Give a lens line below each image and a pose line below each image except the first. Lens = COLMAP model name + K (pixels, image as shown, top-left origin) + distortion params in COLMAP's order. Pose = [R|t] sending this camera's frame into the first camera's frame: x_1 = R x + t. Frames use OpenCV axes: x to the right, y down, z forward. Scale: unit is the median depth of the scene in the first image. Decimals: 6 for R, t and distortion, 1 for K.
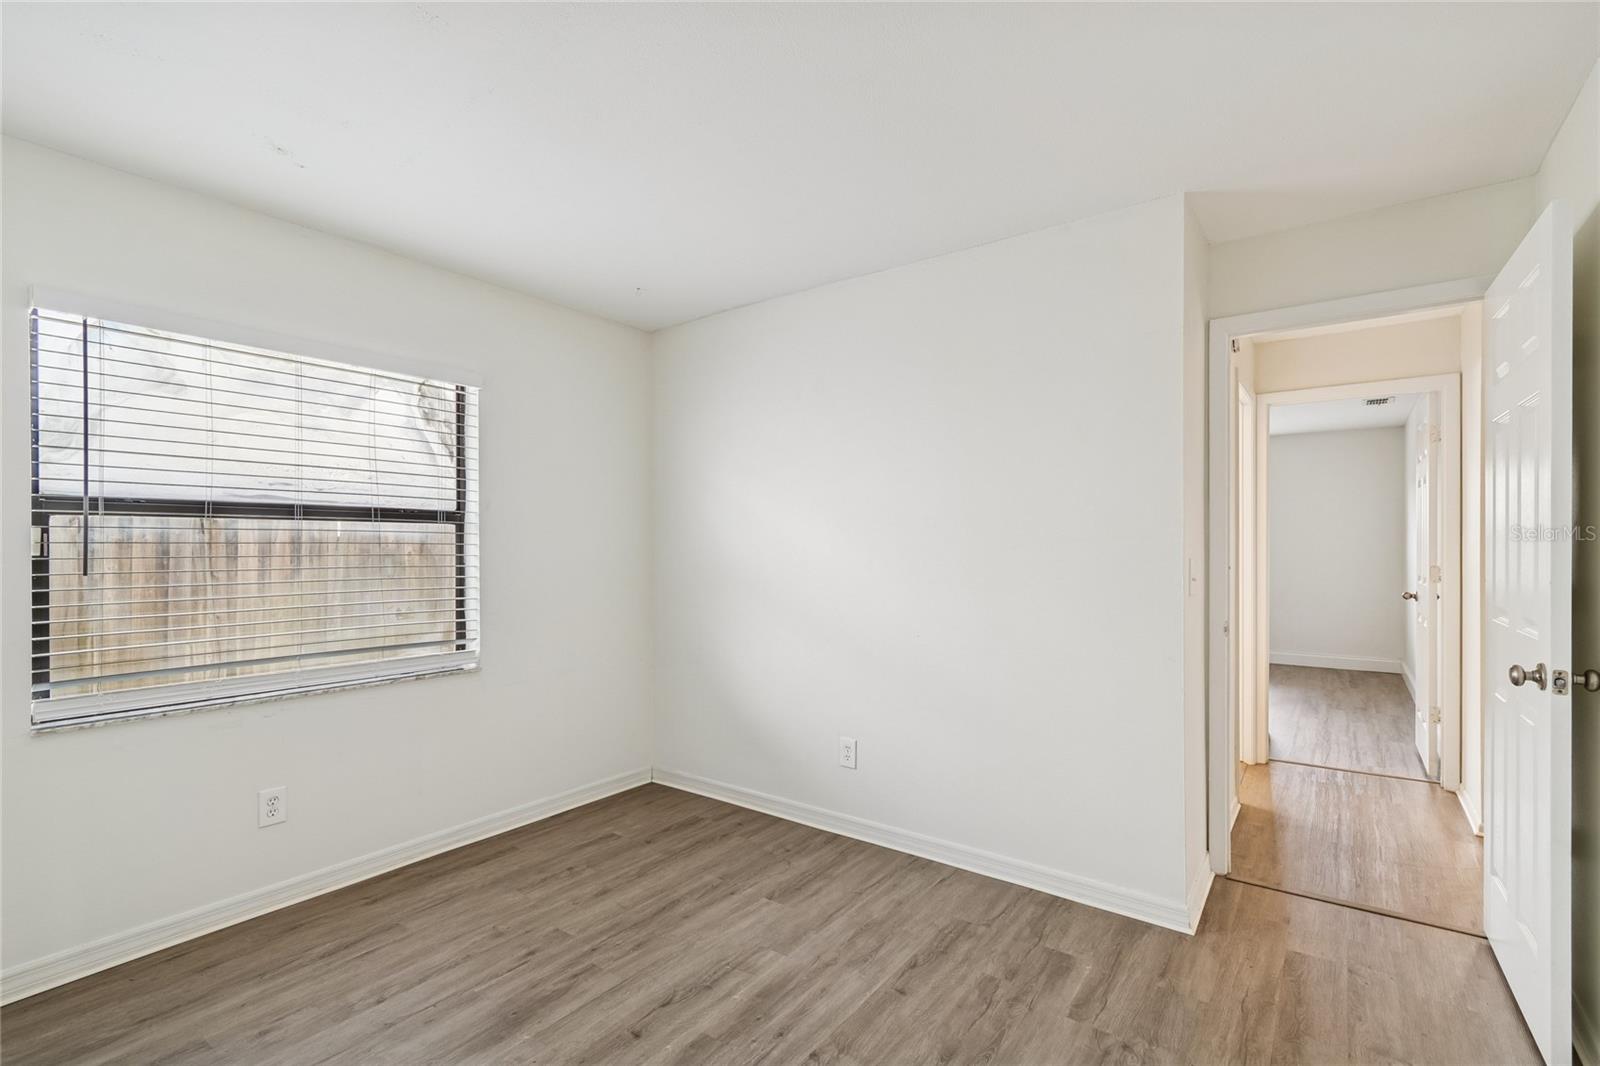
lens RADIAL K [[711.7, 0, 799.8], [0, 711.7, 544.0], [0, 0, 1]] dist [0.009745, -0.003473]
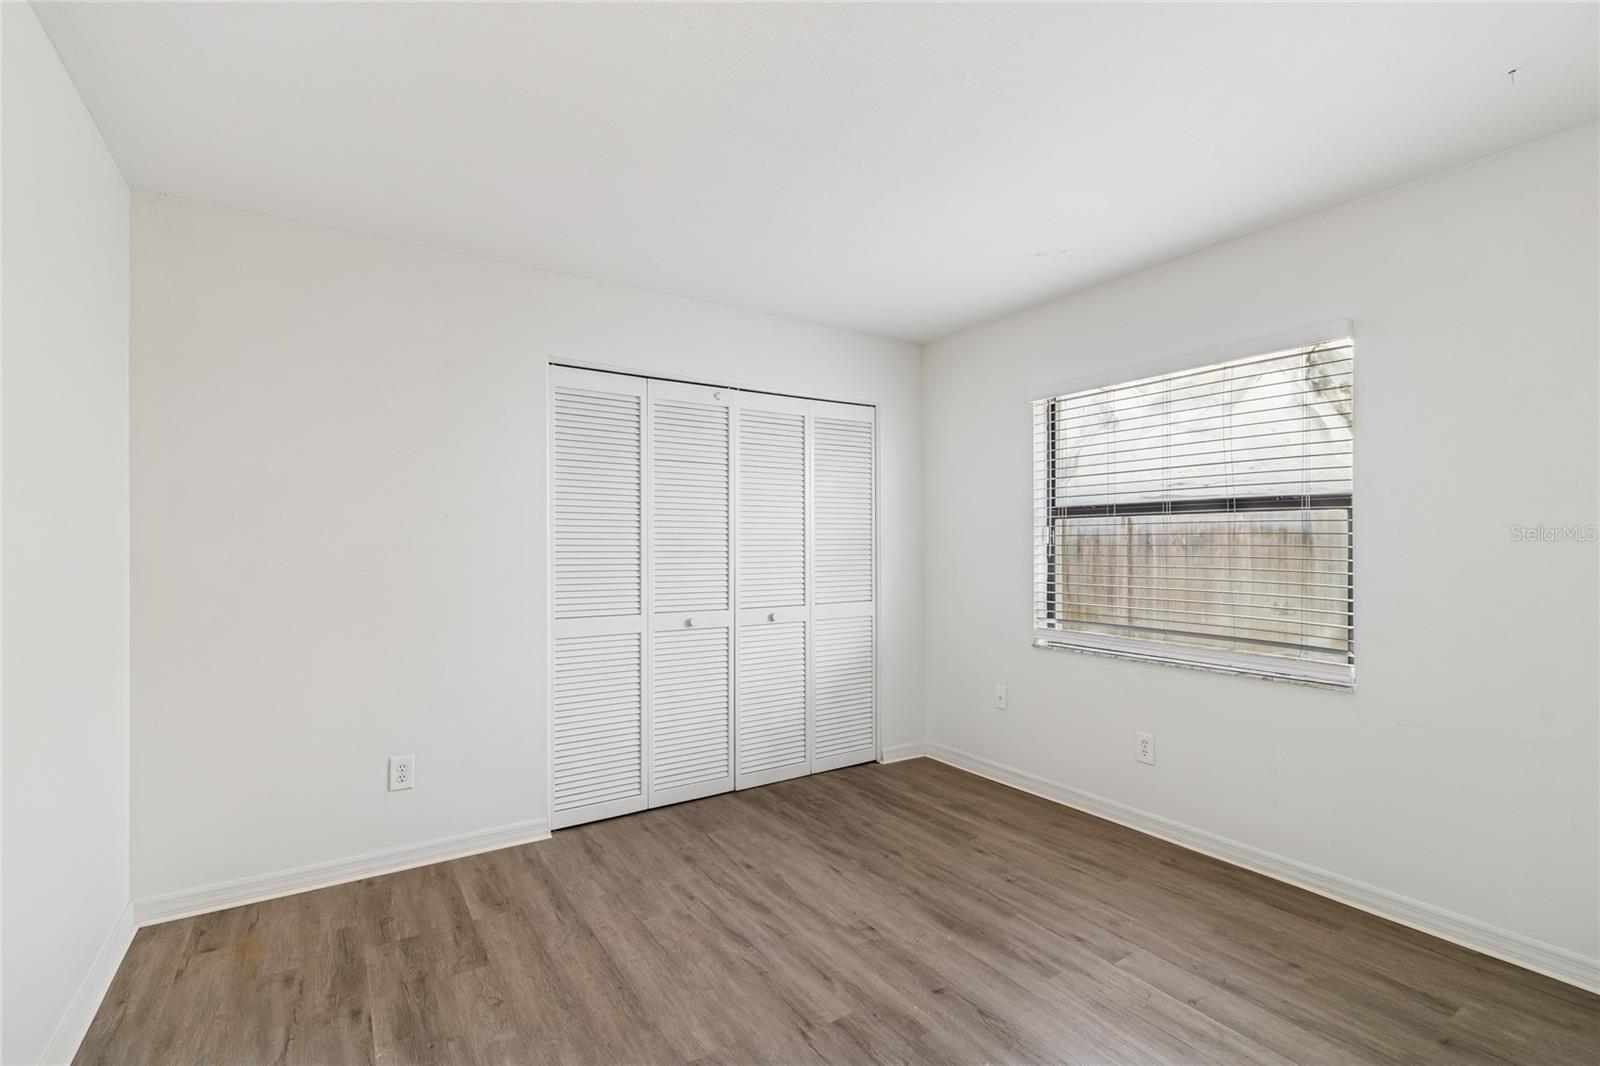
lens RADIAL K [[711.7, 0, 798.3], [0, 711.7, 537.2], [0, 0, 1]] dist [0.009745, -0.003473]
pose [[-0.324773, -0.002113, -0.945790, 0.568715], [0.007088, 0.999964, -0.004668, 0.004195], [0.945765, -0.008220, -0.324747, 0.765000]]
